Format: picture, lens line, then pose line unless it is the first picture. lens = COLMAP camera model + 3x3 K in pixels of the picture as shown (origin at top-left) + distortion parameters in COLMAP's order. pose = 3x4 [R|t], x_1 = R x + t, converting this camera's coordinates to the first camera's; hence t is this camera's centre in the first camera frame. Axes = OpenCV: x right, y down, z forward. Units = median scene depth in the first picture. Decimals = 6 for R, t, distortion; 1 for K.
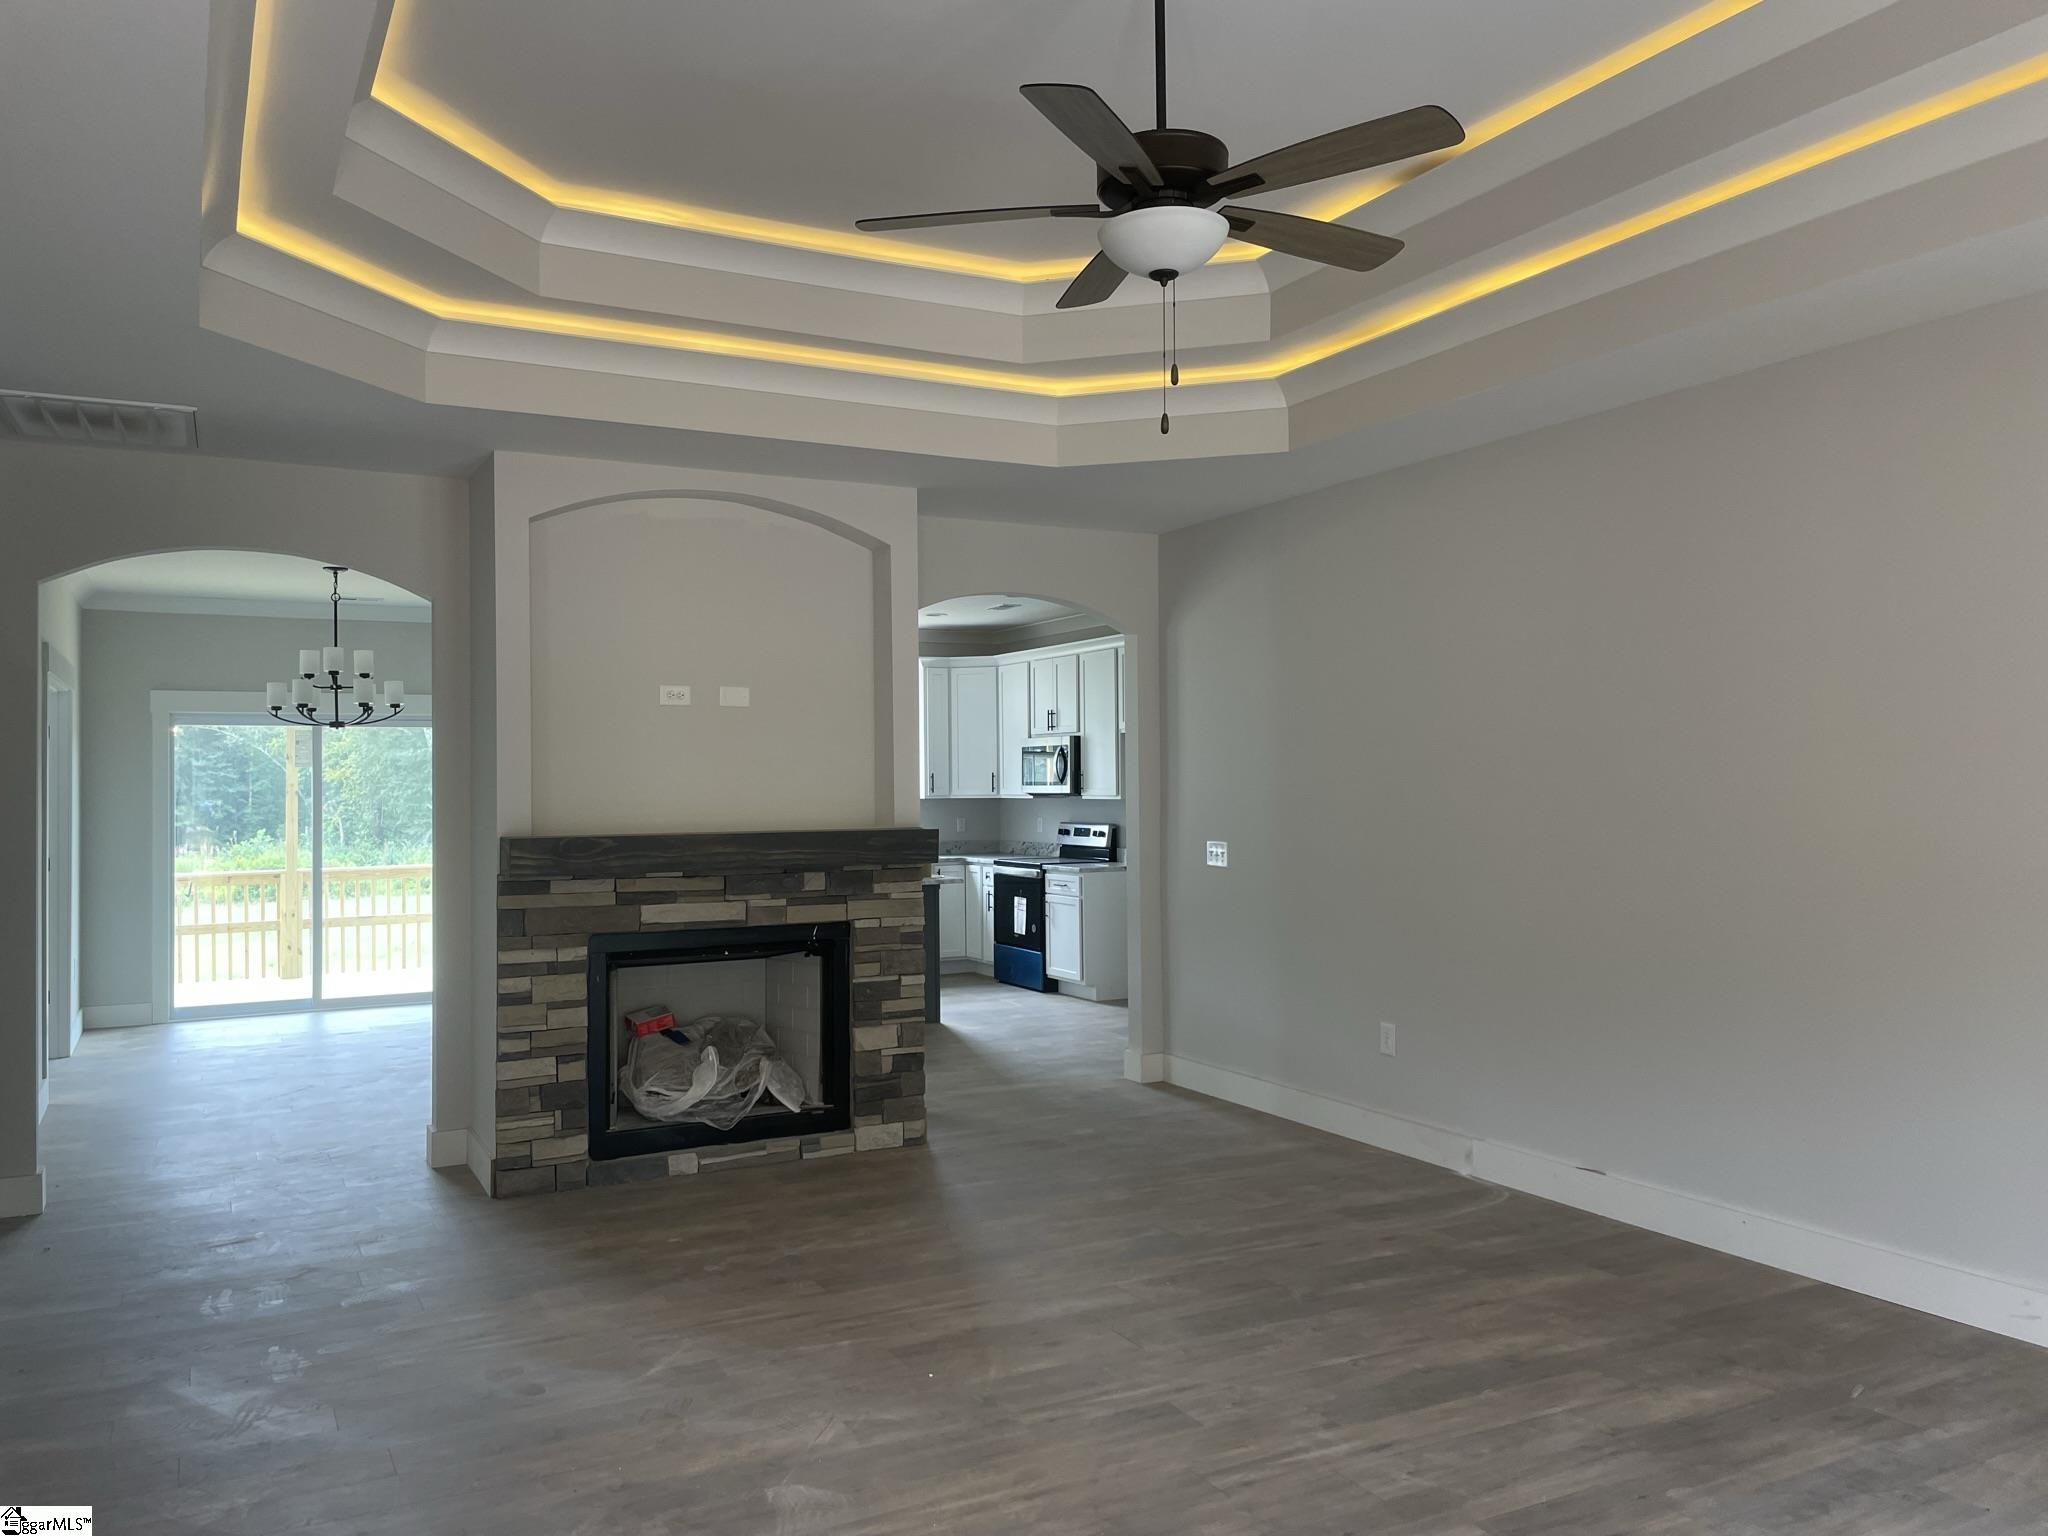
lens RADIAL K [[1546.8, 0, 1033.9], [0, 1546.8, 760.5], [0, 0, 1]] dist [0.065619, -0.067574]
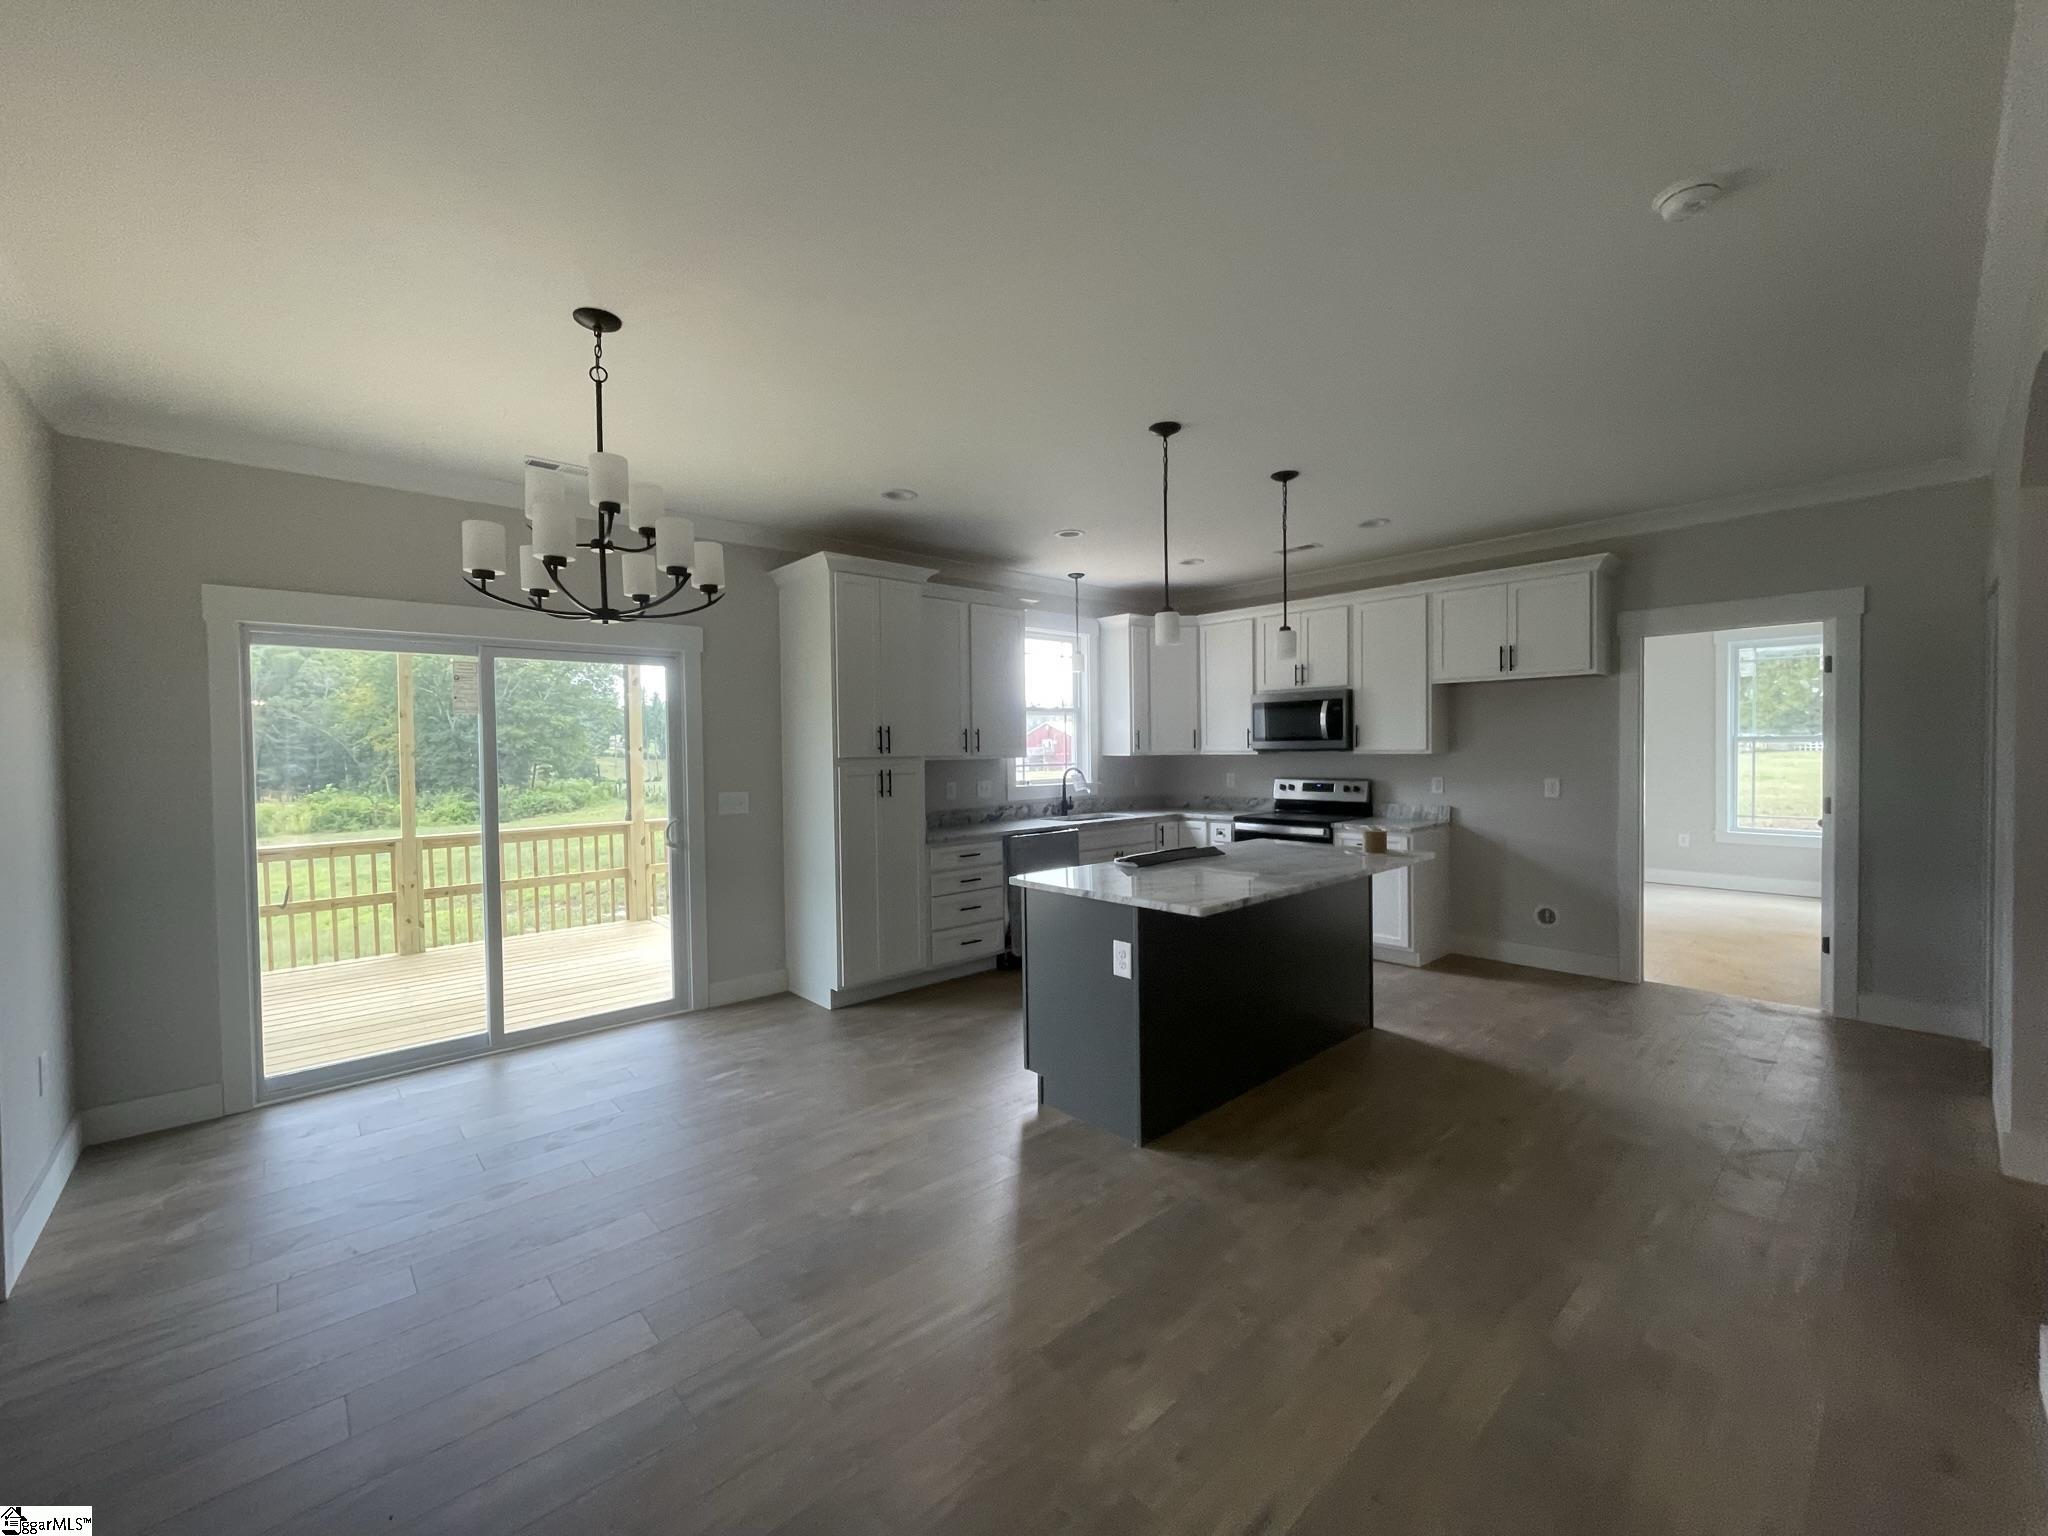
lens RADIAL K [[820.3, 0, 1021.6], [0, 820.3, 769.1], [0, 0, 1]] dist [-0.002132, -0.000821]
pose [[0.969520, -0.010316, 0.244795, -0.277125], [0.001417, 0.999333, 0.036503, 0.014179], [-0.245008, -0.035044, 0.968888, 0.509320]]
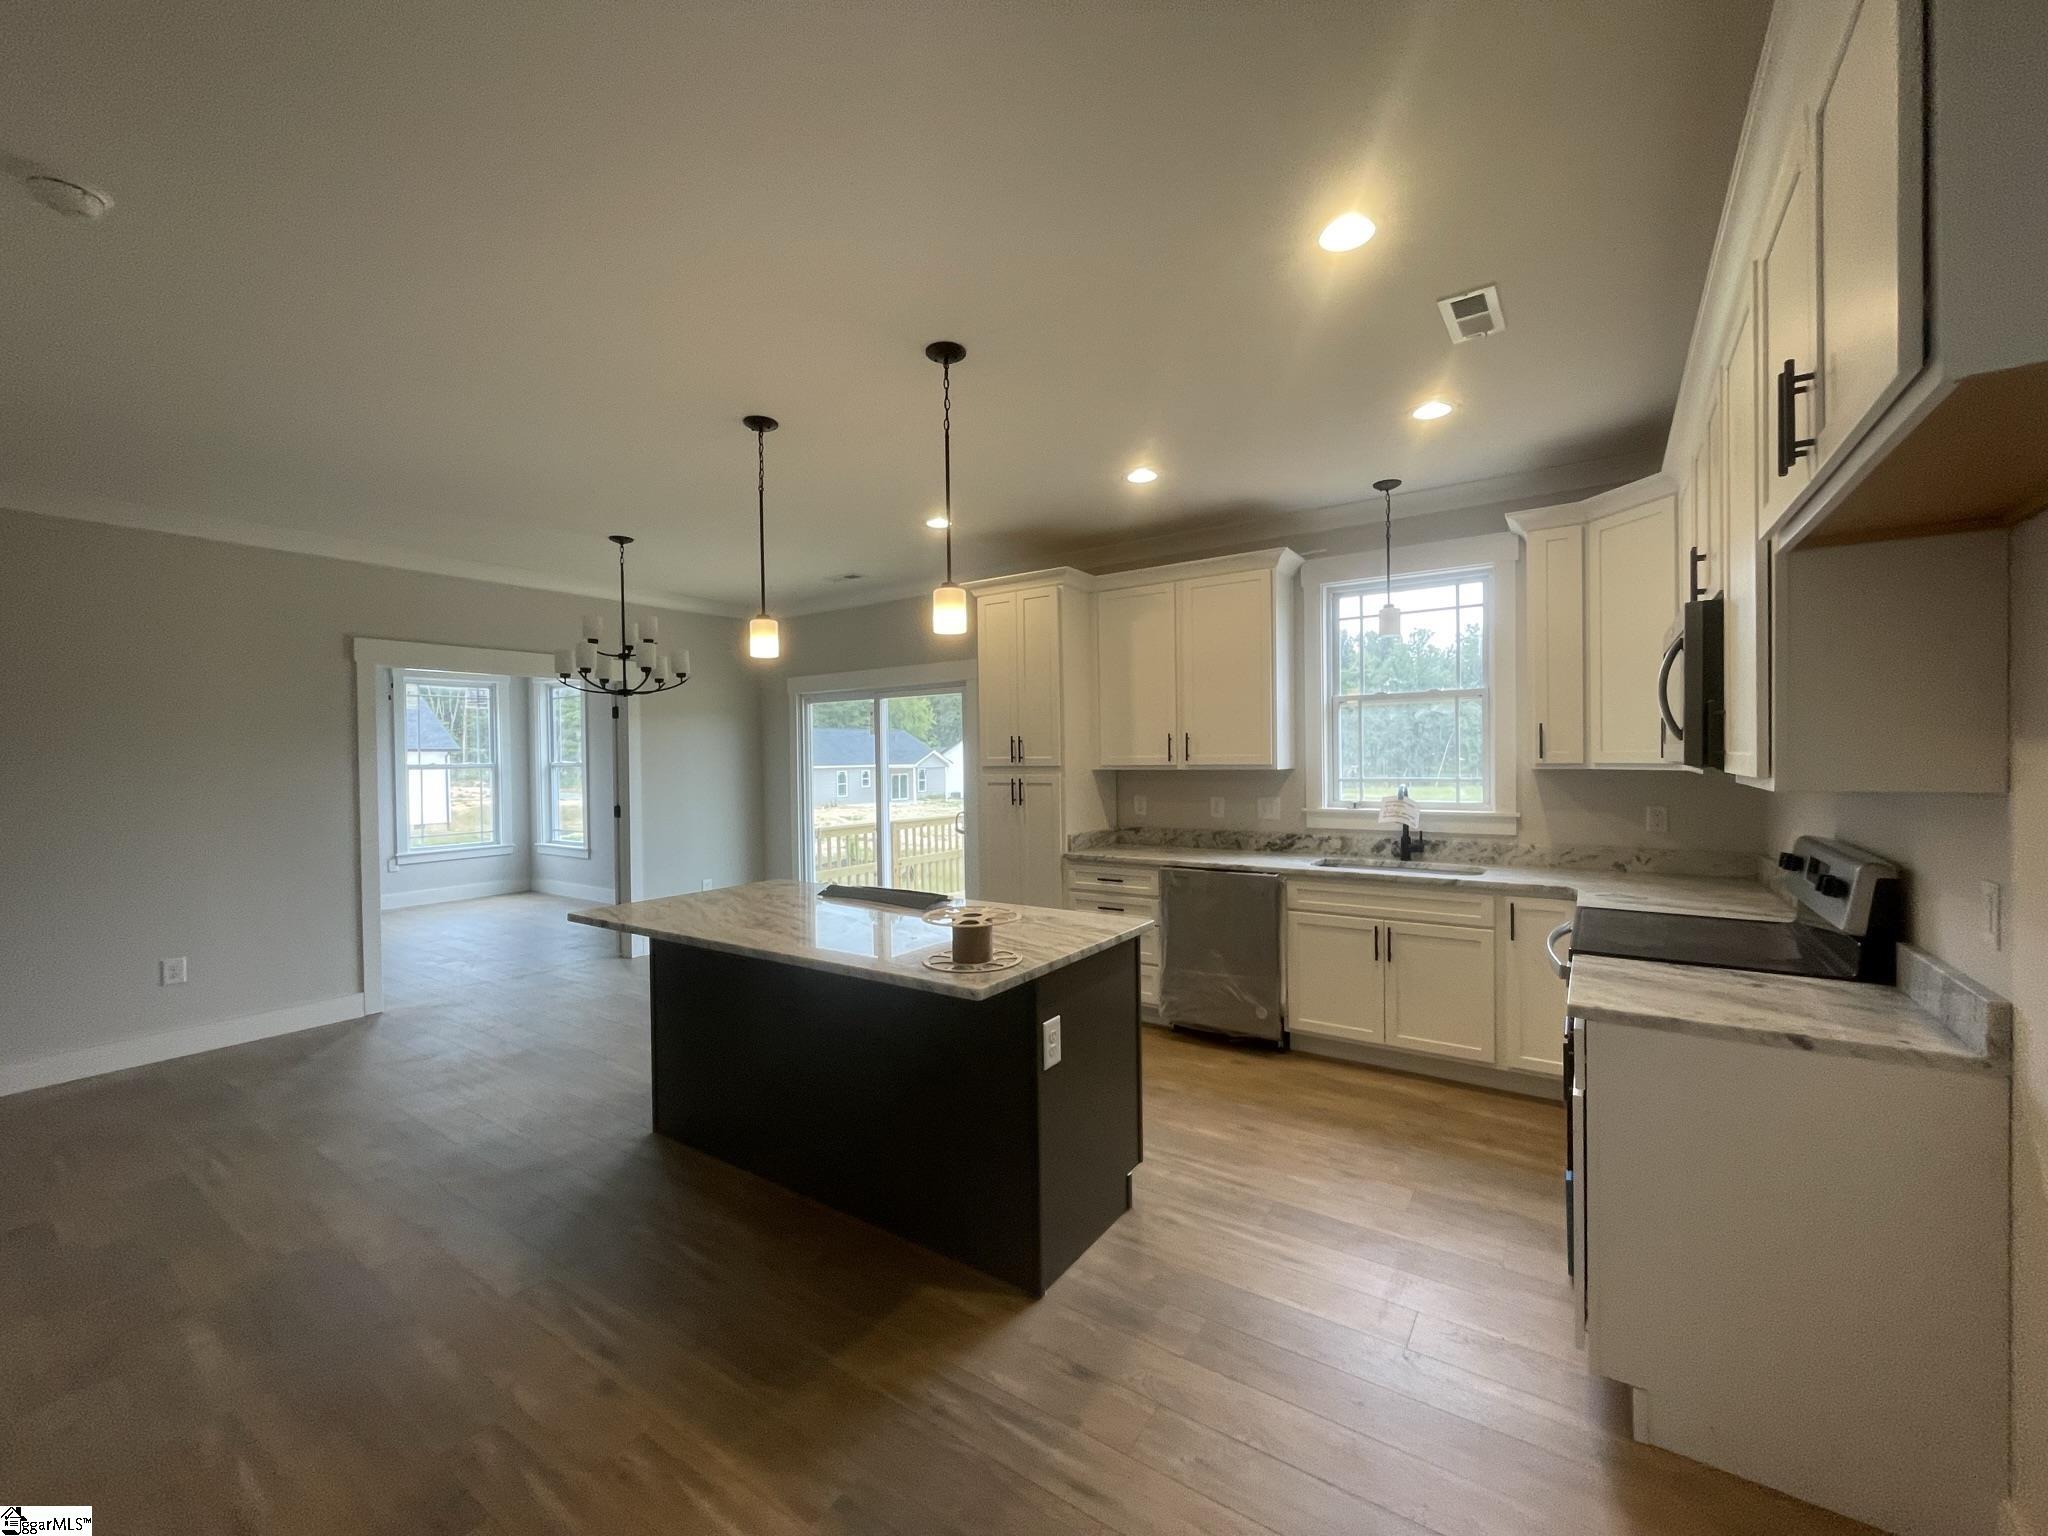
lens RADIAL K [[820.3, 0, 1031.4], [0, 820.3, 767.2], [0, 0, 1]] dist [-0.002132, -0.000821]
pose [[0.470245, 0.019853, -0.882312, 0.116701], [0.024045, 0.999088, 0.035296, 0.008925], [0.882208, -0.037813, 0.469339, 0.724696]]
